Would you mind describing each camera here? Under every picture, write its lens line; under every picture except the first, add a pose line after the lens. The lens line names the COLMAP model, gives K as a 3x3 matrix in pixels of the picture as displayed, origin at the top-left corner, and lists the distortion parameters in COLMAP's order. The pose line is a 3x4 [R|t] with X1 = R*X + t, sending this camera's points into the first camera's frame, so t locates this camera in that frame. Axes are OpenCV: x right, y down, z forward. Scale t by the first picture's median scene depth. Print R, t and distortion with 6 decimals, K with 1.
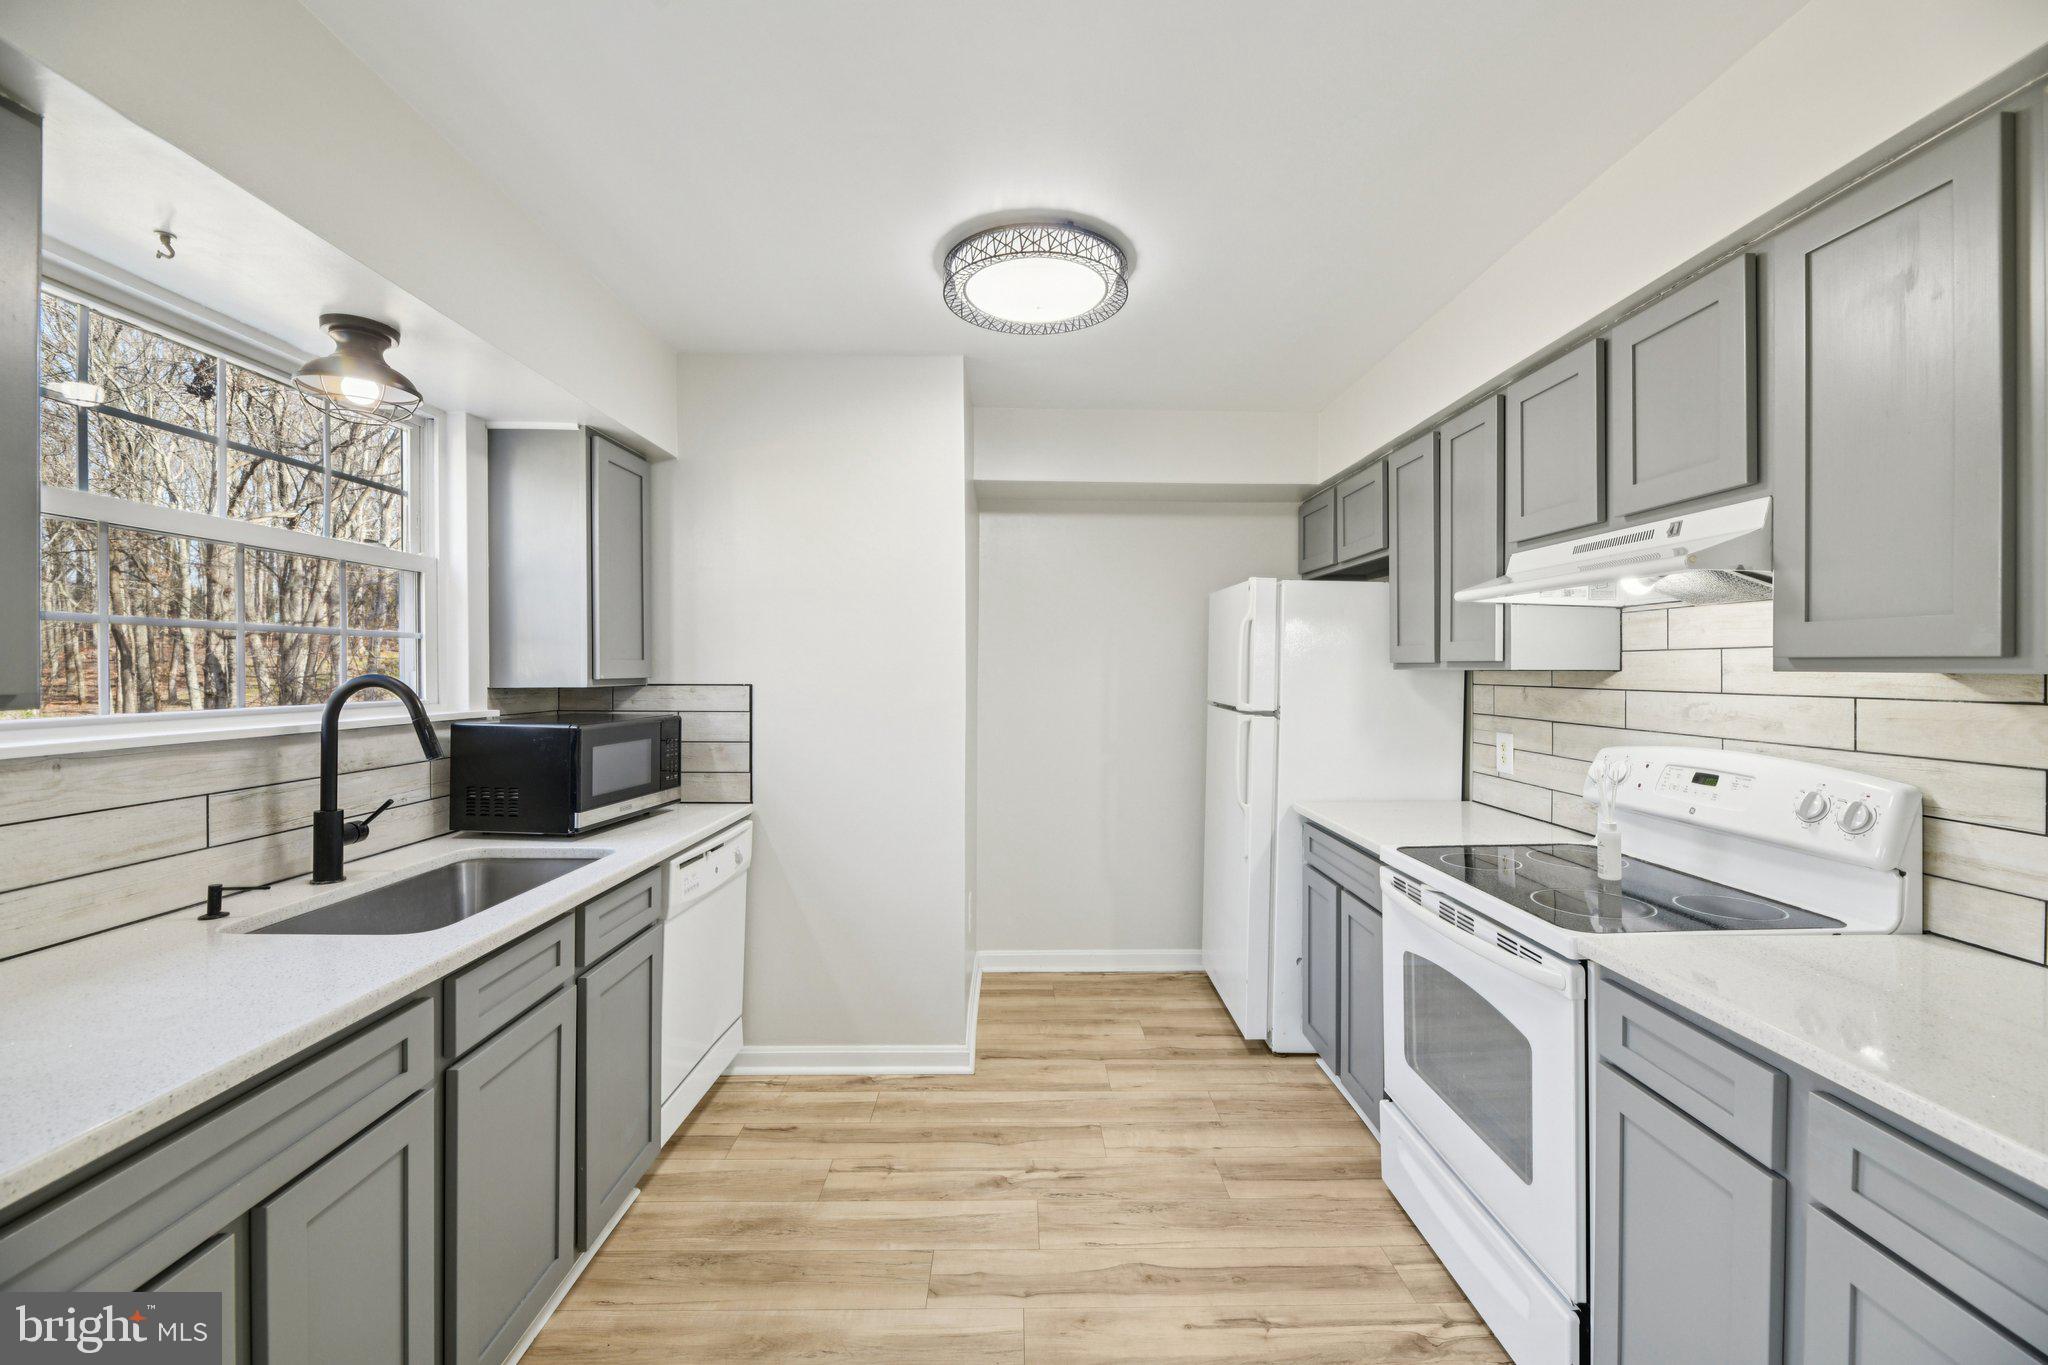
lens RADIAL K [[837.7, 0, 1023.4], [0, 837.7, 674.8], [0, 0, 1]] dist [0.004037, 0.001889]
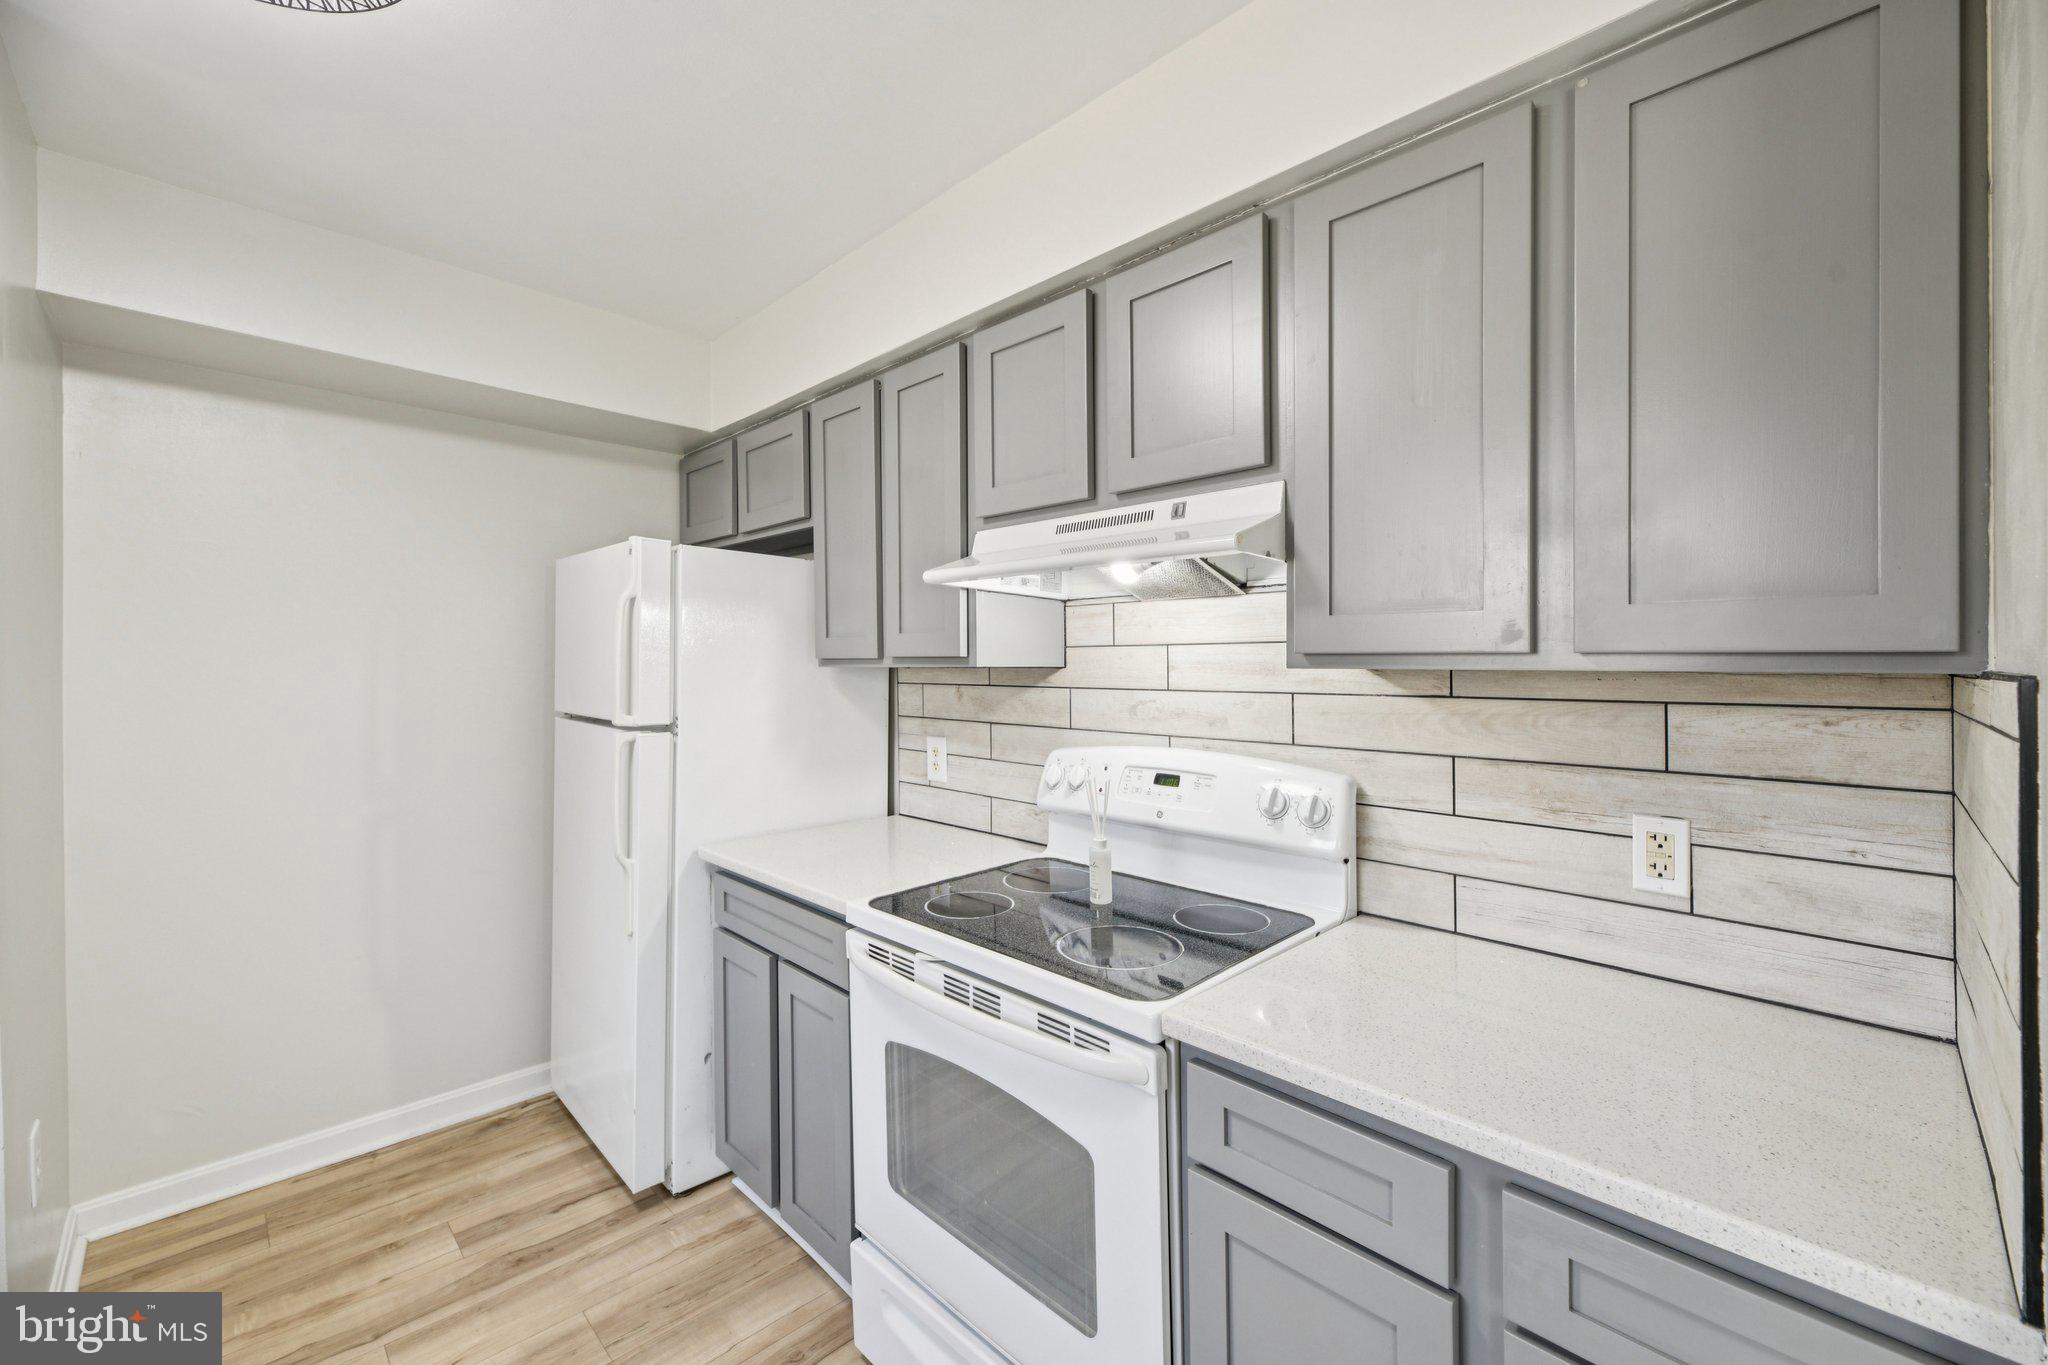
lens RADIAL K [[837.7, 0, 1009.4], [0, 837.7, 668.8], [0, 0, 1]] dist [0.004037, 0.001889]
pose [[0.725240, -0.010659, 0.688413, 0.017434], [0.010060, 0.999937, 0.004883, -0.008223], [-0.688422, 0.003384, 0.725302, 0.364041]]
